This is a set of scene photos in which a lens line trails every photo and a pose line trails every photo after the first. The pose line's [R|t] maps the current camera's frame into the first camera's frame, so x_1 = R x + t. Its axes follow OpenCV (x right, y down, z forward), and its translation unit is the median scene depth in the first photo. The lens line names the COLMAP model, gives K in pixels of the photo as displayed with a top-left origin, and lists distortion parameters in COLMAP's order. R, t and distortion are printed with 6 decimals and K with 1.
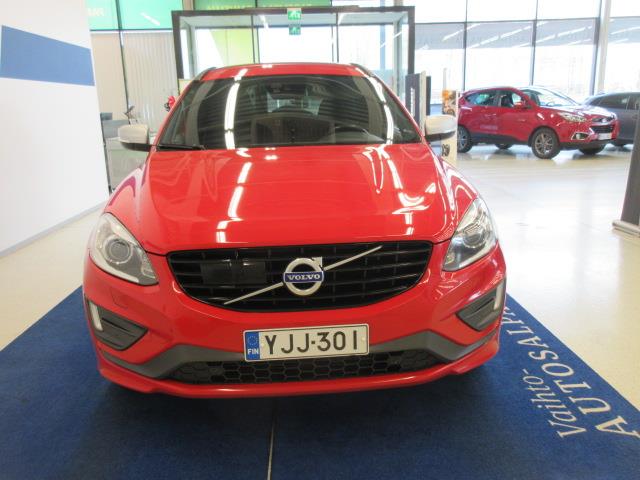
lens RADIAL K [[564.6, 0, 315.9], [0, 564.6, 237.4], [0, 0, 1]] dist [0.015004, 0.008323]
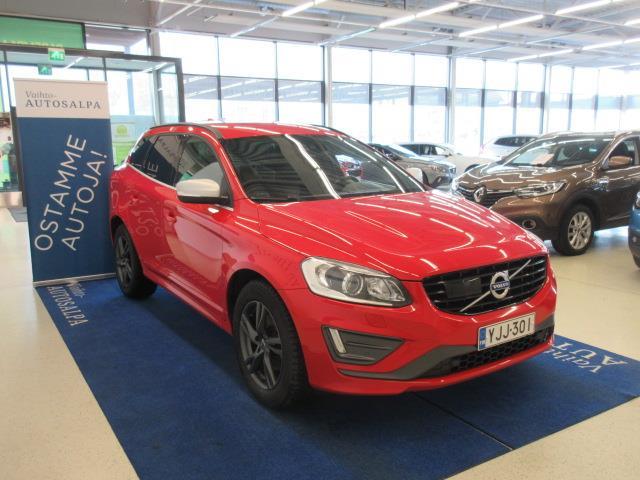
lens RADIAL K [[564.6, 0, 318.8], [0, 564.6, 241.9], [0, 0, 1]] dist [0.015004, 0.008323]
pose [[0.866583, -0.069832, 0.494122, -1.080344], [0.102451, 0.993965, -0.039204, -0.029498], [-0.488402, 0.084597, 0.868508, -0.031015]]
